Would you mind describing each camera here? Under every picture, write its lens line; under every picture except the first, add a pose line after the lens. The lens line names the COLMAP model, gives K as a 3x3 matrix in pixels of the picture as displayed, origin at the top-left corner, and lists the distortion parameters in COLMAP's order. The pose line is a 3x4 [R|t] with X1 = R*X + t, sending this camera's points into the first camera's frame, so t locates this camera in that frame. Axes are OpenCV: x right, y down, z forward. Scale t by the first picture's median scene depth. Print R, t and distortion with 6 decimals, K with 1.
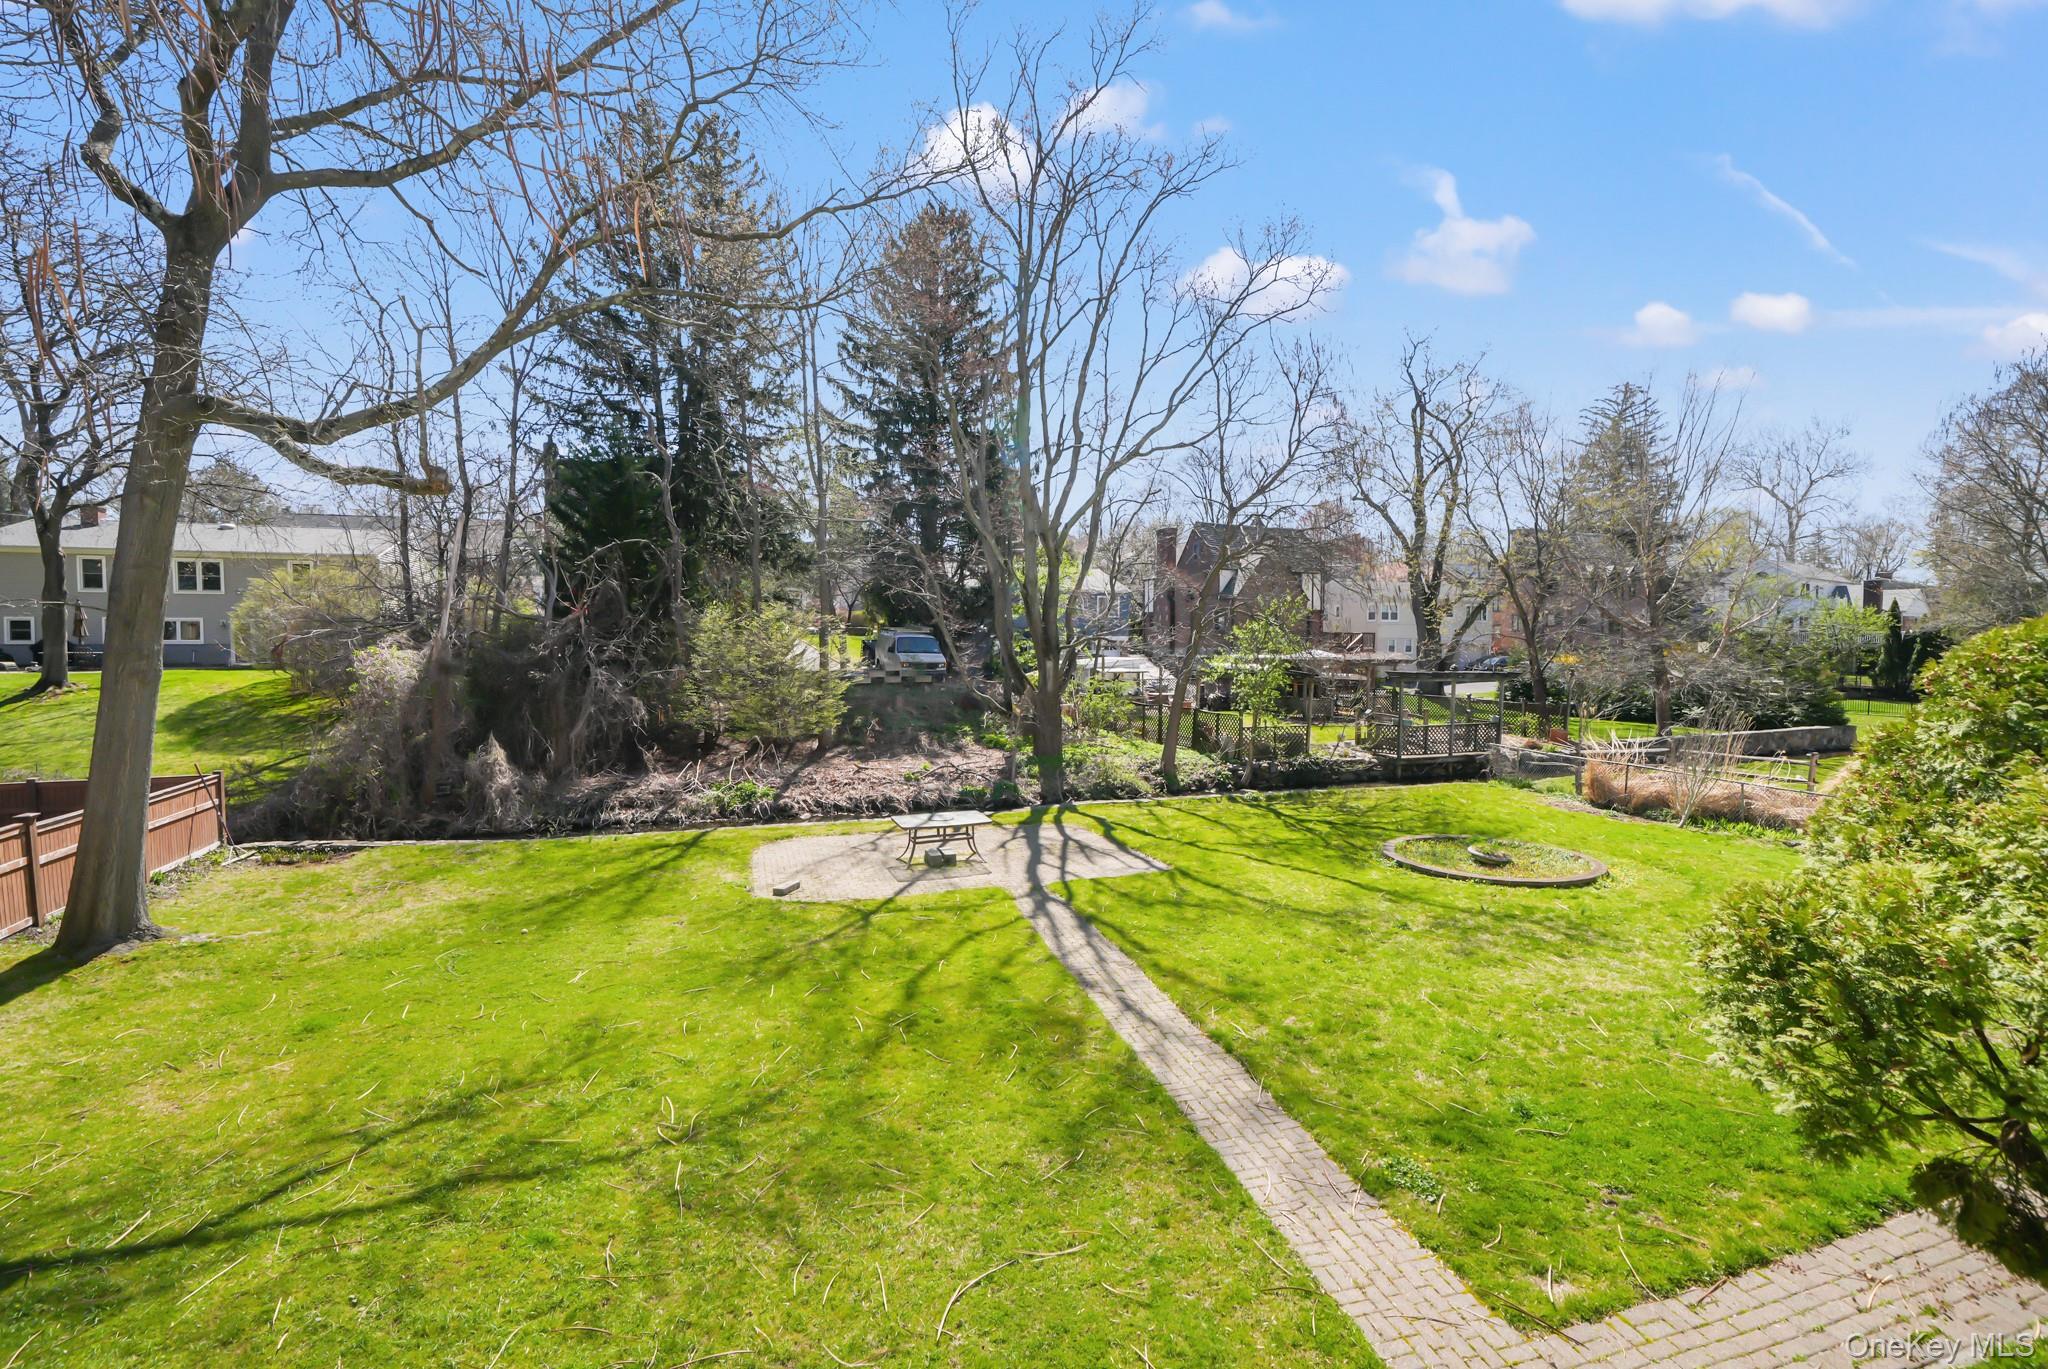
lens RADIAL K [[846.3, 0, 1018.5], [0, 846.3, 675.6], [0, 0, 1]] dist [-0.018531, 0.000696]
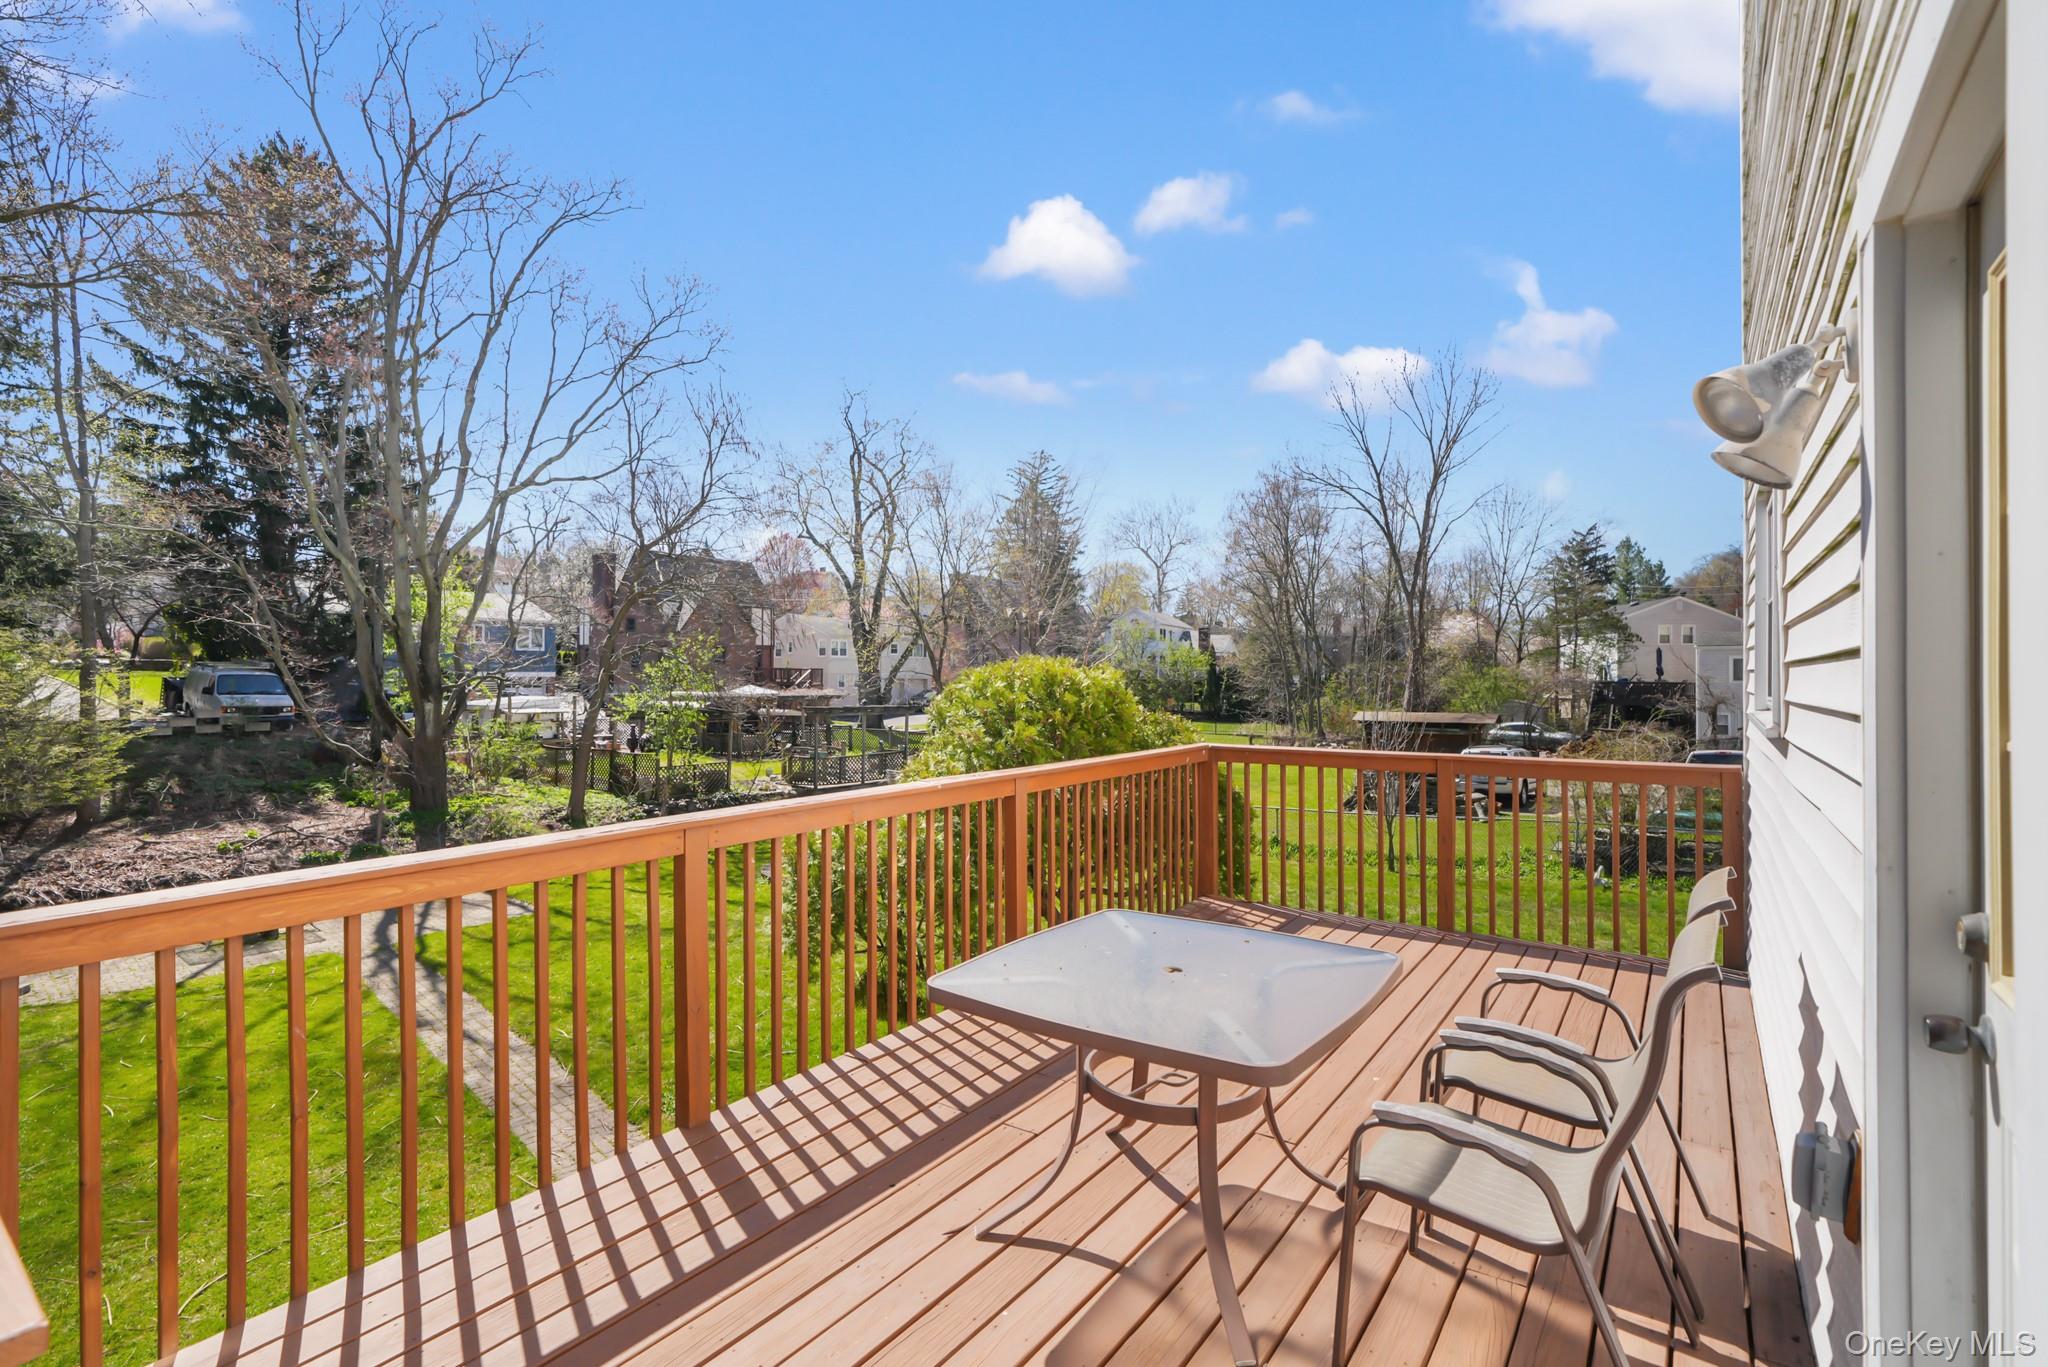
lens RADIAL K [[934.7, 0, 1006.9], [0, 934.7, 674.8], [0, 0, 1]] dist [-0.025960, 0.008437]
pose [[0.852903, -0.001766, 0.522067, 0.037650], [0.023131, 0.999140, -0.034408, 0.000805], [-0.521558, 0.041422, 0.852210, -0.116580]]
